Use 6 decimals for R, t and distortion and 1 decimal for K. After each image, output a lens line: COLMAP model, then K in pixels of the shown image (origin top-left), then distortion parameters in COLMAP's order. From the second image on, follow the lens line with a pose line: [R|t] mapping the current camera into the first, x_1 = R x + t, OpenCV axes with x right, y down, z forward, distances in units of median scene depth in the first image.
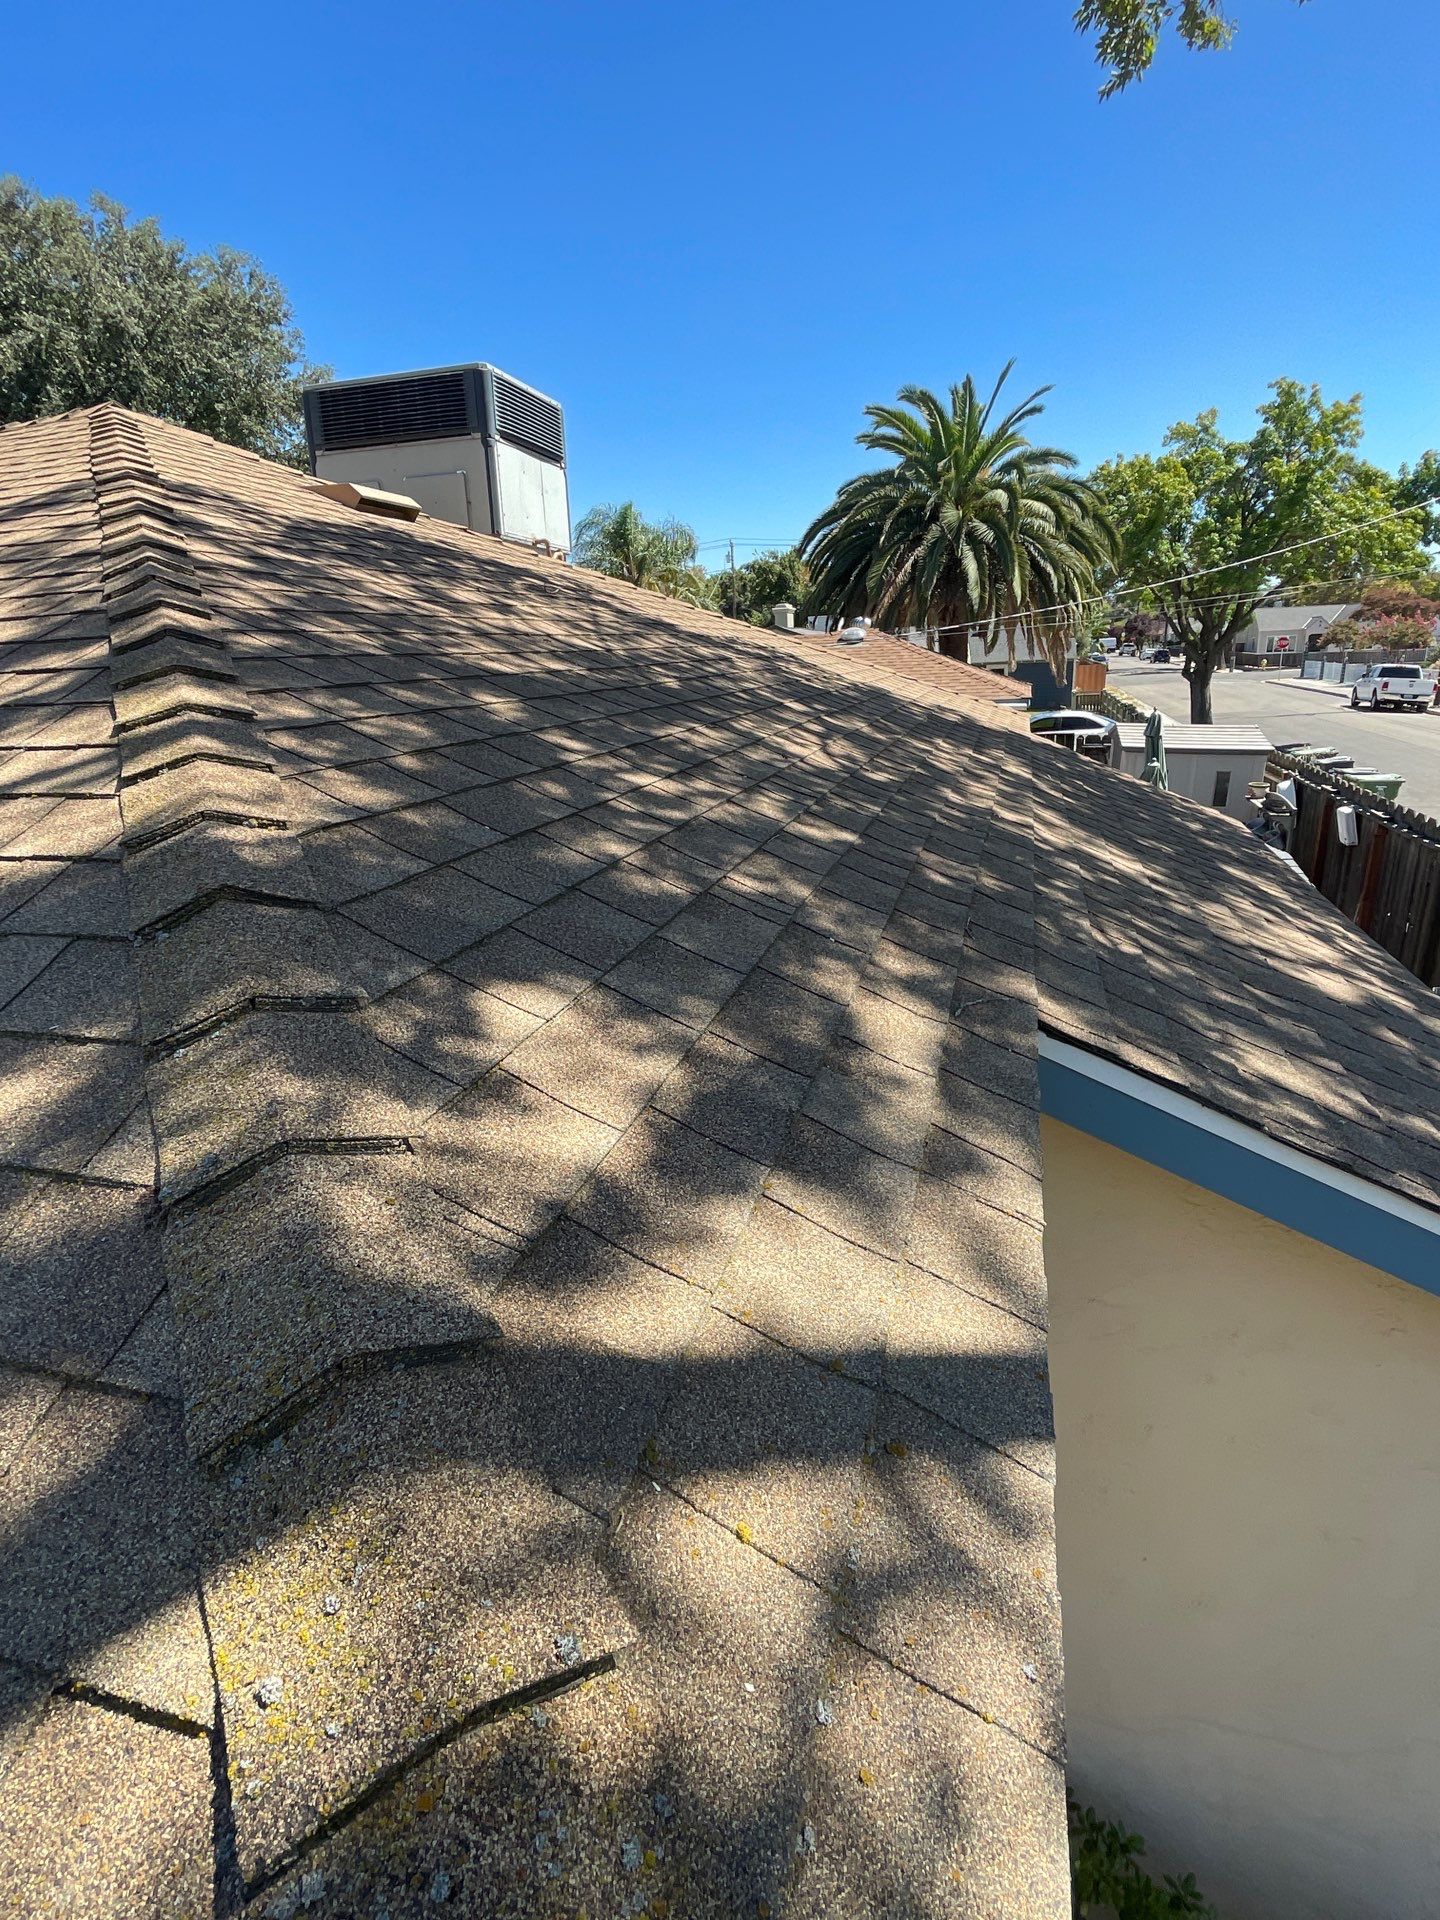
lens RADIAL K [[996.9, 0, 726.6], [0, 996.9, 958.1], [0, 0, 1]] dist [-0.001273, -0.001006]
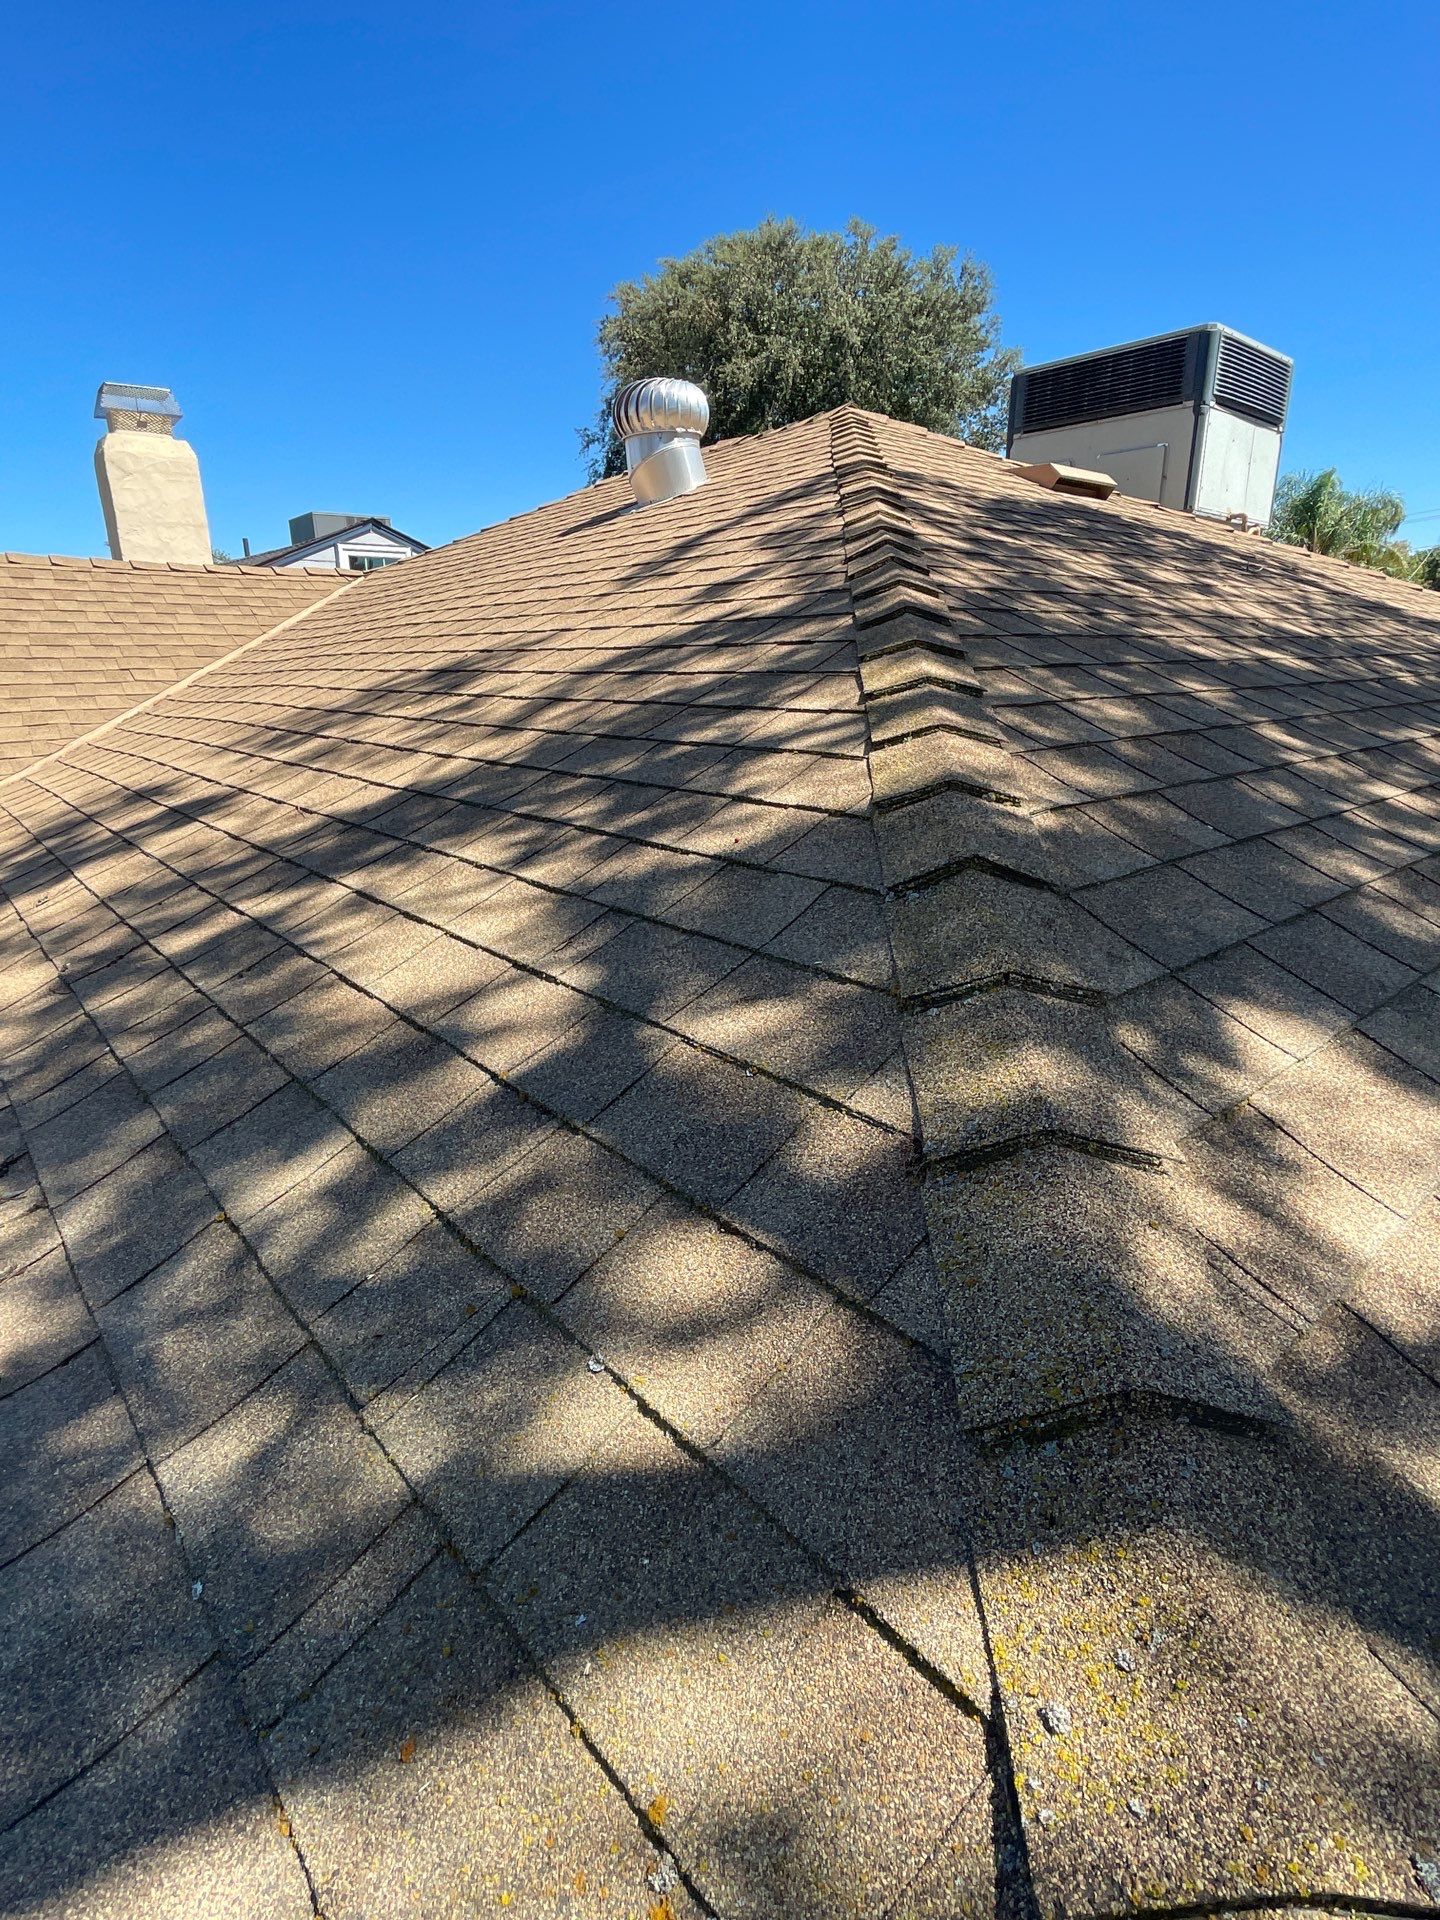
lens RADIAL K [[996.9, 0, 726.6], [0, 996.9, 958.1], [0, 0, 1]] dist [-0.001273, -0.001006]
pose [[0.835747, 0.189658, -0.515322, -0.118454], [-0.181932, 0.981092, 0.066022, 0.006261], [0.518100, 0.038576, 0.854450, -0.000942]]
